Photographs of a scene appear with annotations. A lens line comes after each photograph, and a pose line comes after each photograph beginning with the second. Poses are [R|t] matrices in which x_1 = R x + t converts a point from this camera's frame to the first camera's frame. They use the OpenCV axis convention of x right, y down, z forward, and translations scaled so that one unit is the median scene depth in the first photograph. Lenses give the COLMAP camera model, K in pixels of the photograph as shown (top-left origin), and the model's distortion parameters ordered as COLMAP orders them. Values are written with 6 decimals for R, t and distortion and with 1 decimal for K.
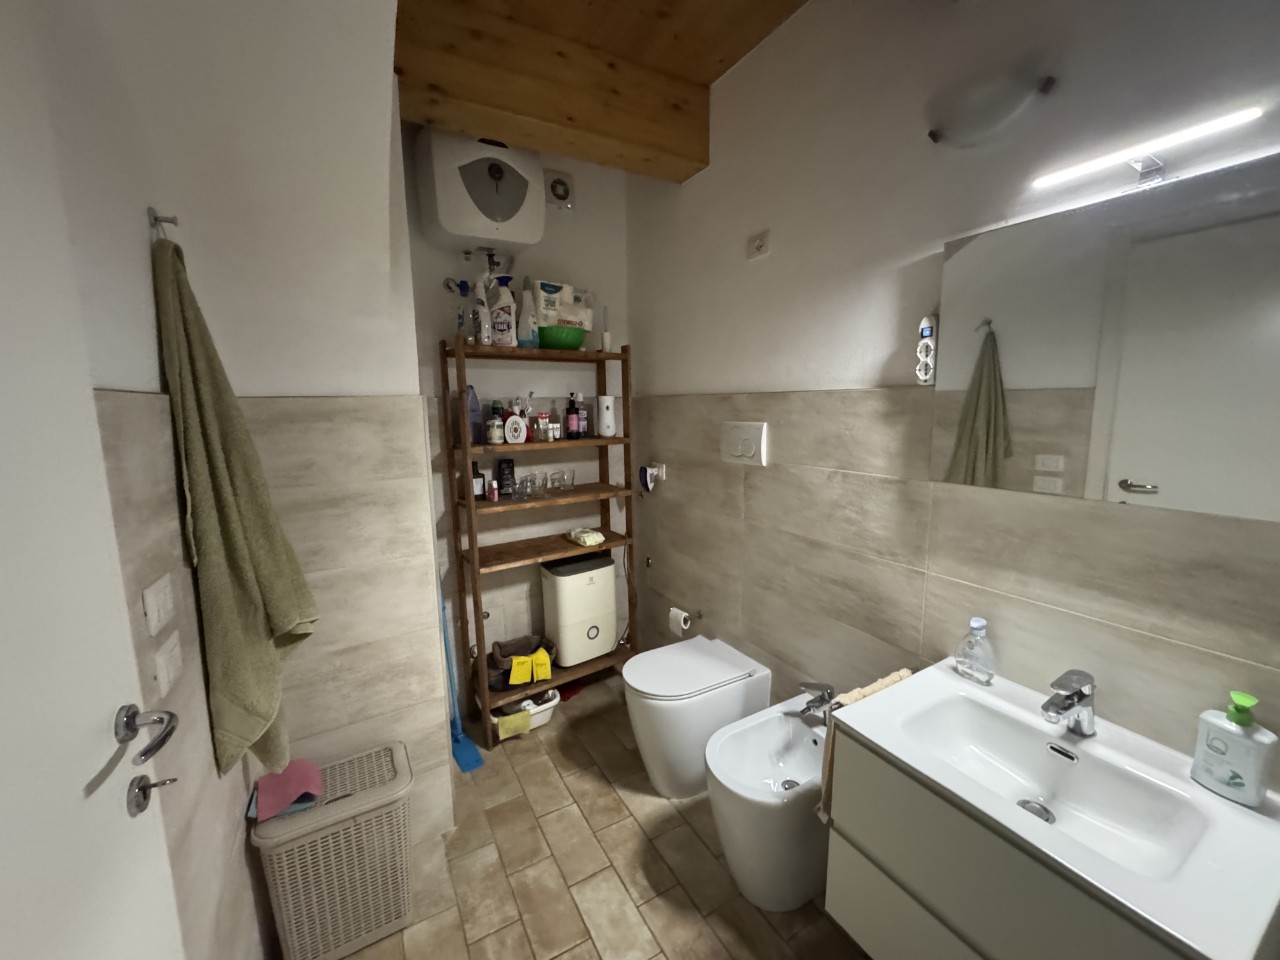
lens RADIAL K [[509.3, 0, 642.6], [0, 509.3, 475.7], [0, 0, 1]] dist [-0.000669, -0.000577]
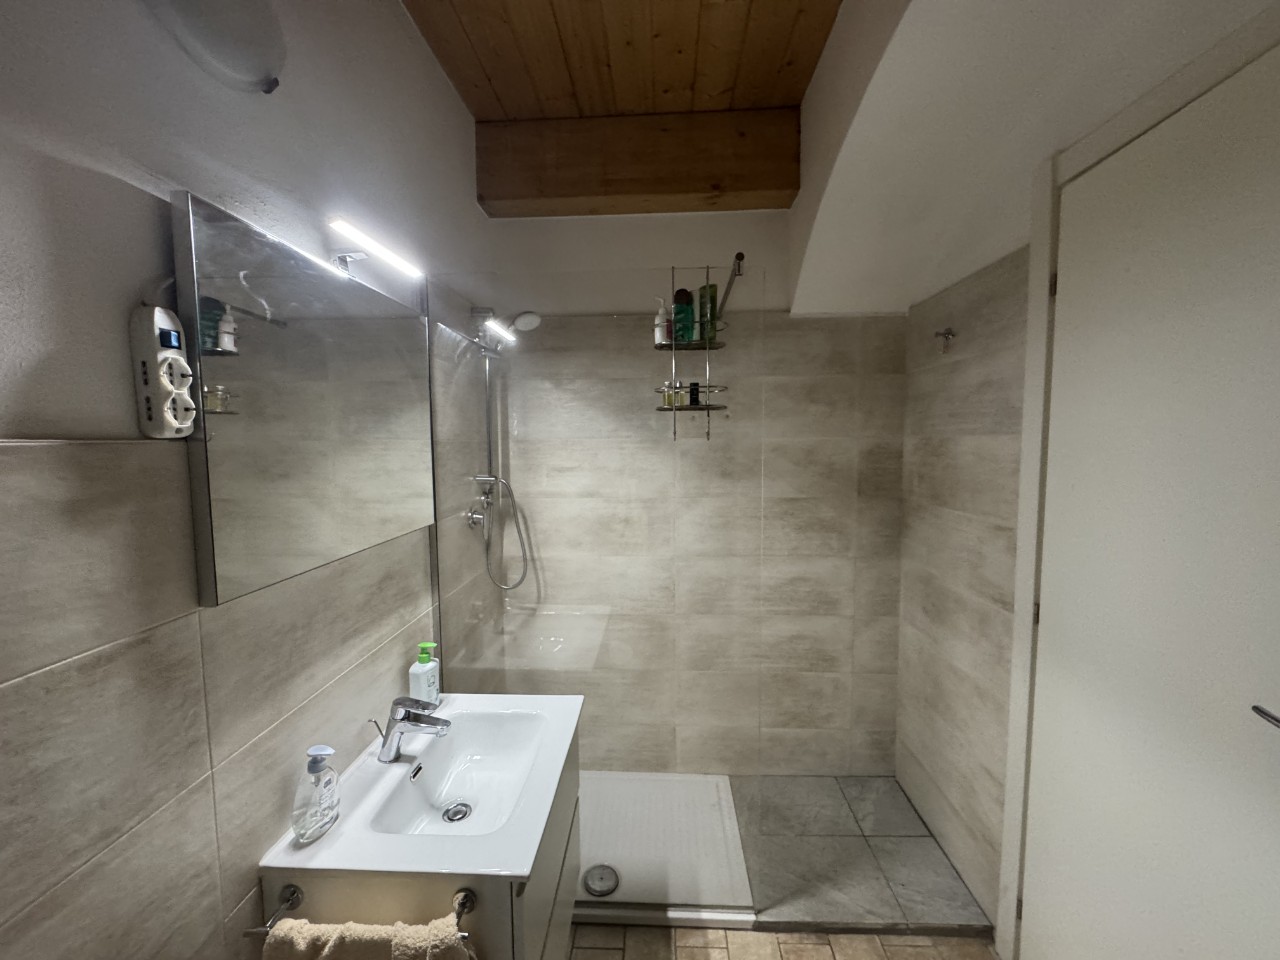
lens RADIAL K [[509.3, 0, 637.9], [0, 509.3, 478.1], [0, 0, 1]] dist [-0.000669, -0.000577]
pose [[-0.841987, -0.018594, 0.539177, -0.136651], [0.098726, 0.977219, 0.187872, -0.199762], [-0.530388, 0.211417, -0.820970, 1.253147]]
